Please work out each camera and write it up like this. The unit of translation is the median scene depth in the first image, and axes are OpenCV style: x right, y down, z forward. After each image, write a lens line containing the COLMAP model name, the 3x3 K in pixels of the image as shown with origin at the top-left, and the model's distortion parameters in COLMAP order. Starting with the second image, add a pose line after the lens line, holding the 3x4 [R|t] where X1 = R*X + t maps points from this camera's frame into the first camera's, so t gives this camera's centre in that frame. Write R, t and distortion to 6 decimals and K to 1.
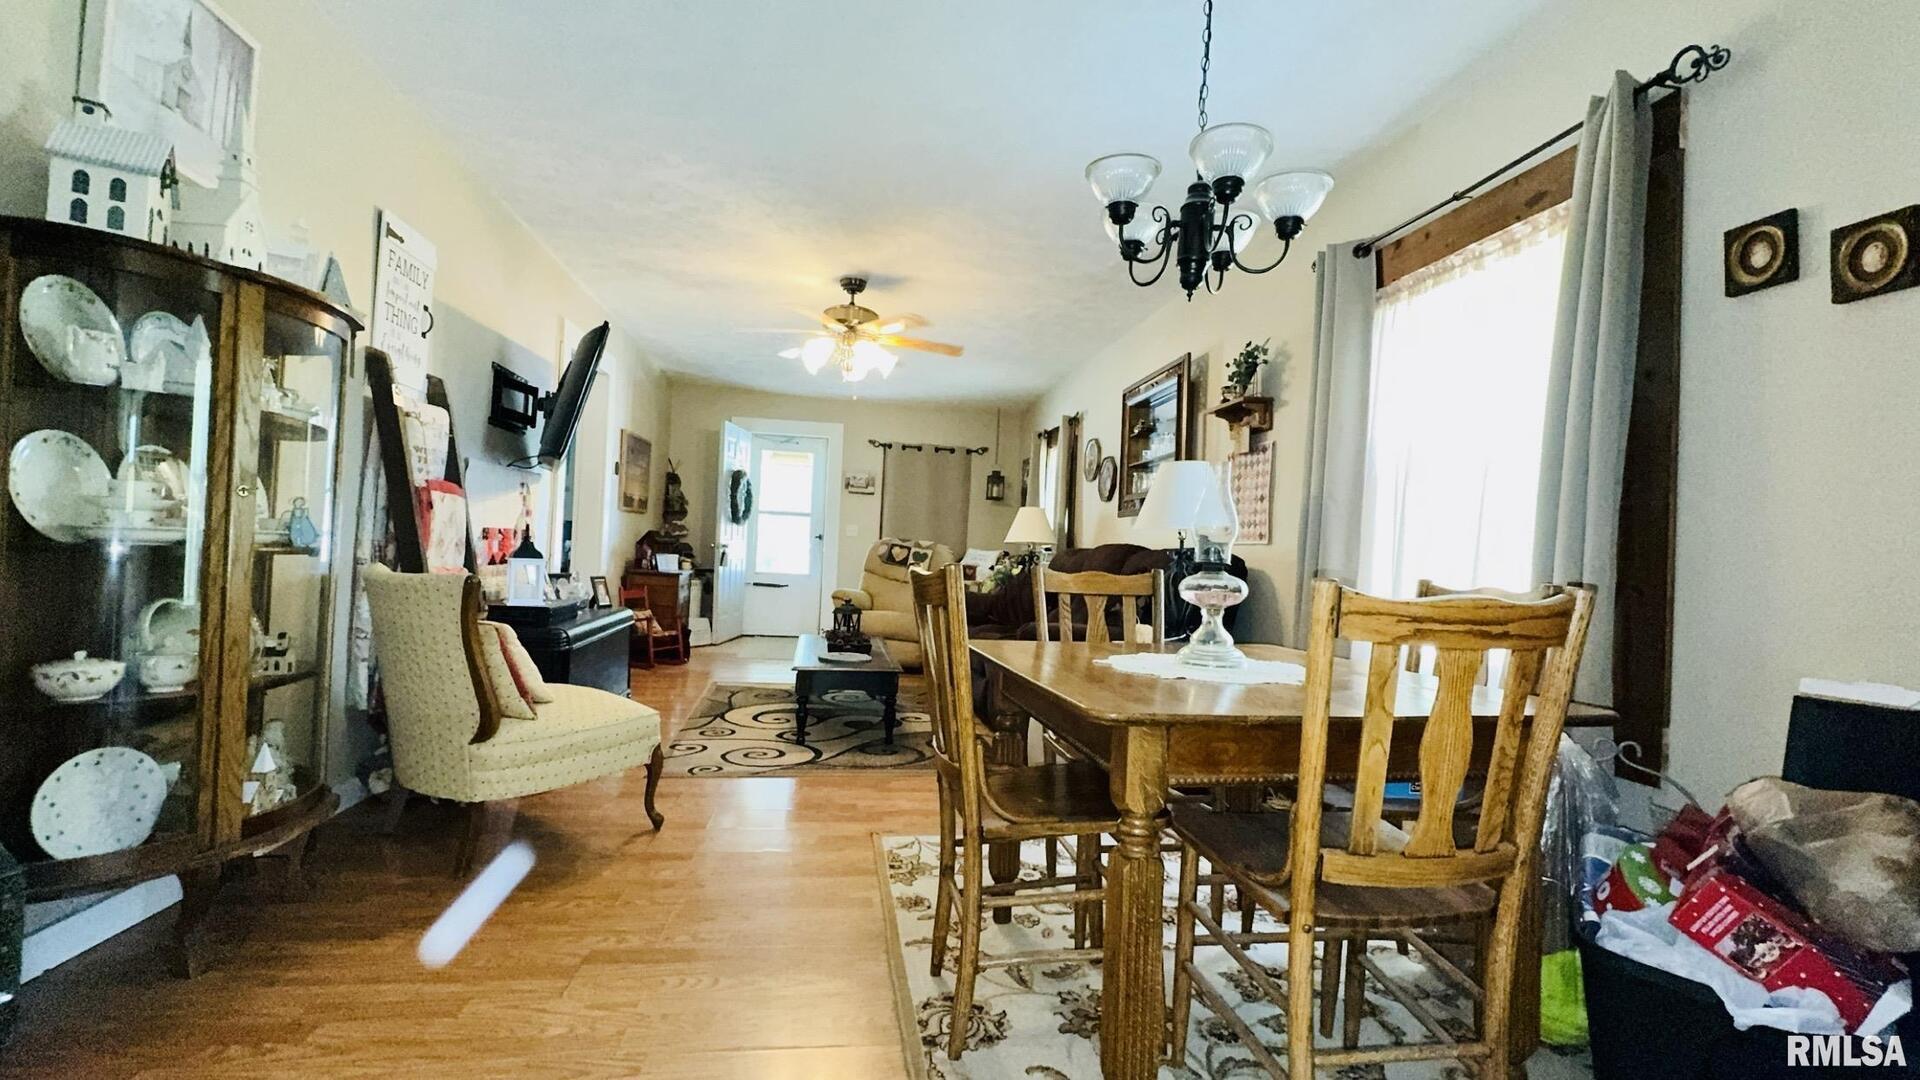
lens RADIAL K [[798.5, 0, 960.0], [0, 798.5, 540.0], [0, 0, 1]] dist [0.000425, 0.000376]
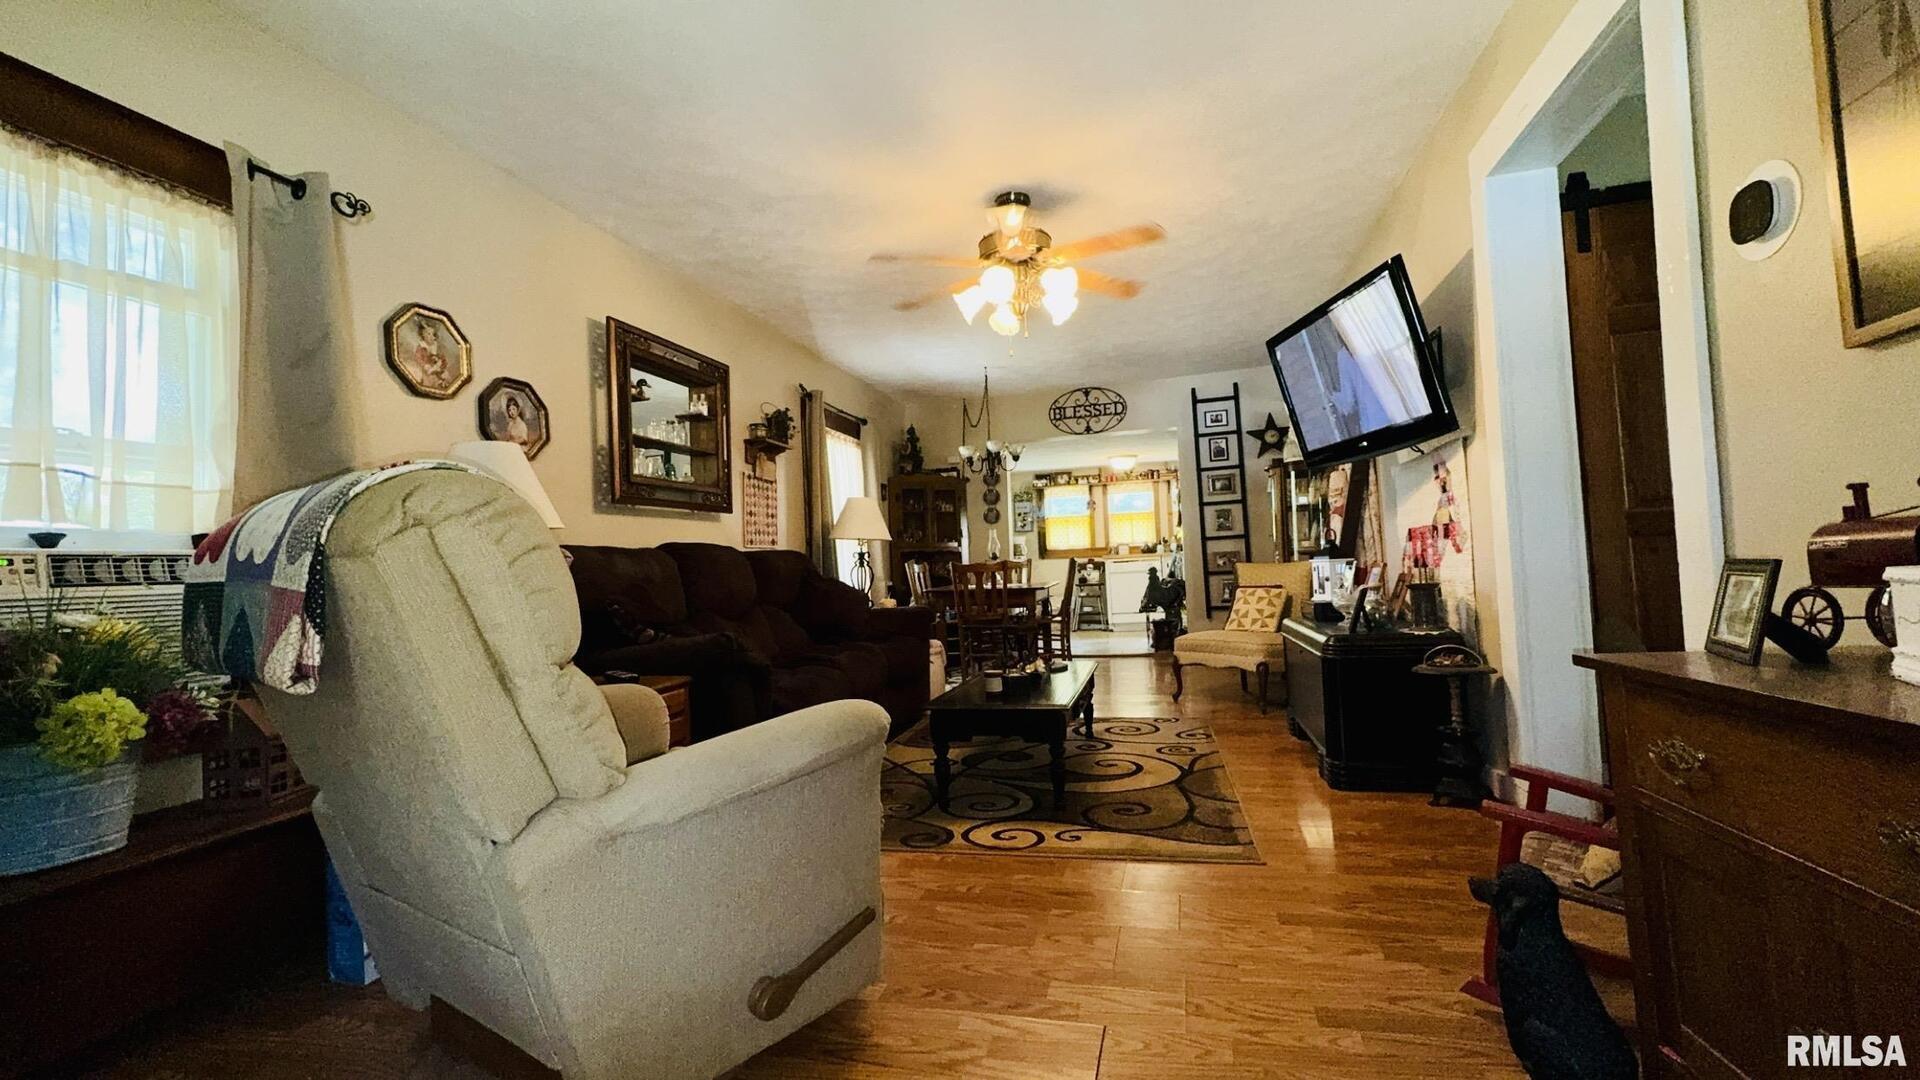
lens RADIAL K [[798.5, 0, 960.0], [0, 798.5, 540.0], [0, 0, 1]] dist [0.000425, 0.000376]
pose [[-0.914329, 0.006553, 0.404920, -0.251070], [-0.007134, 0.999453, -0.032284, 0.017366], [-0.404910, -0.032407, -0.913782, 1.086320]]
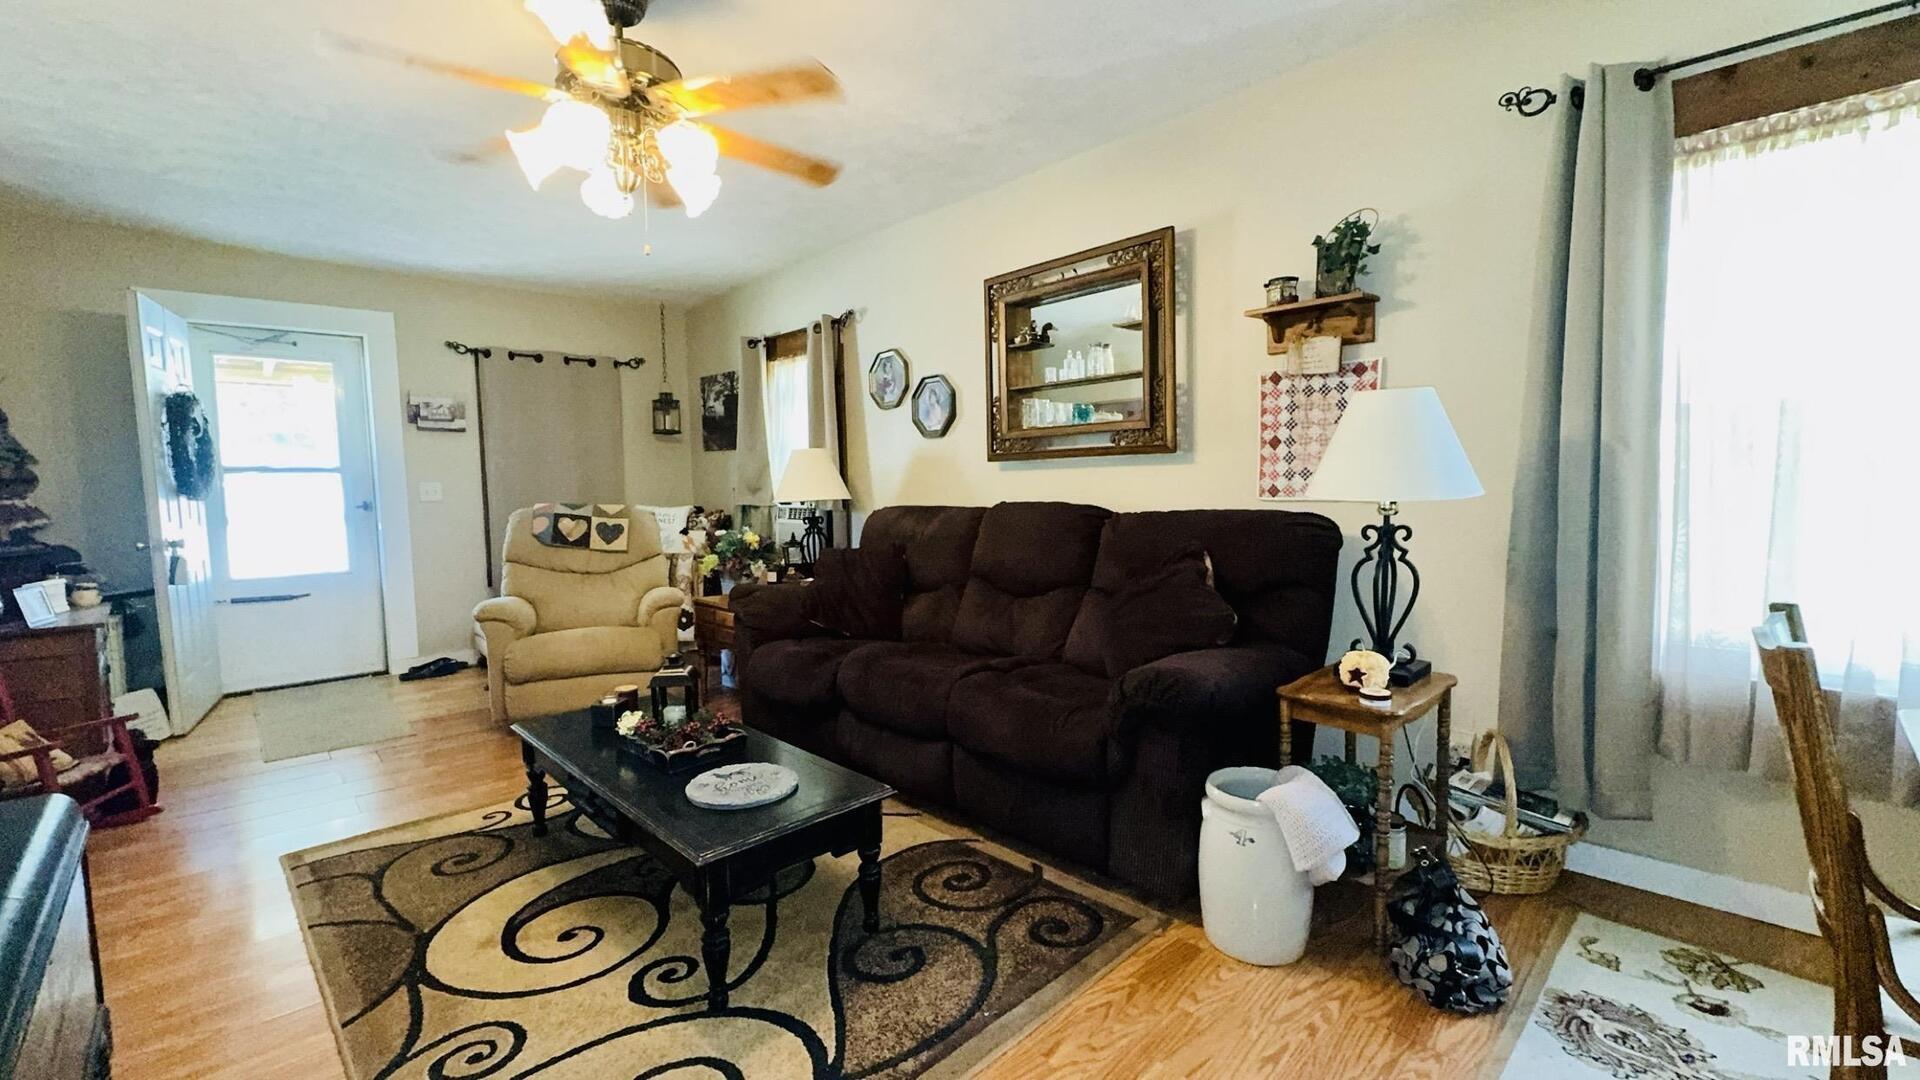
lens RADIAL K [[798.5, 0, 960.0], [0, 798.5, 540.0], [0, 0, 1]] dist [0.000425, 0.000376]
pose [[0.823922, -0.106278, 0.556649, -0.167548], [0.048415, 0.991867, 0.117711, -0.031678], [-0.564631, -0.070035, 0.822366, 0.301090]]
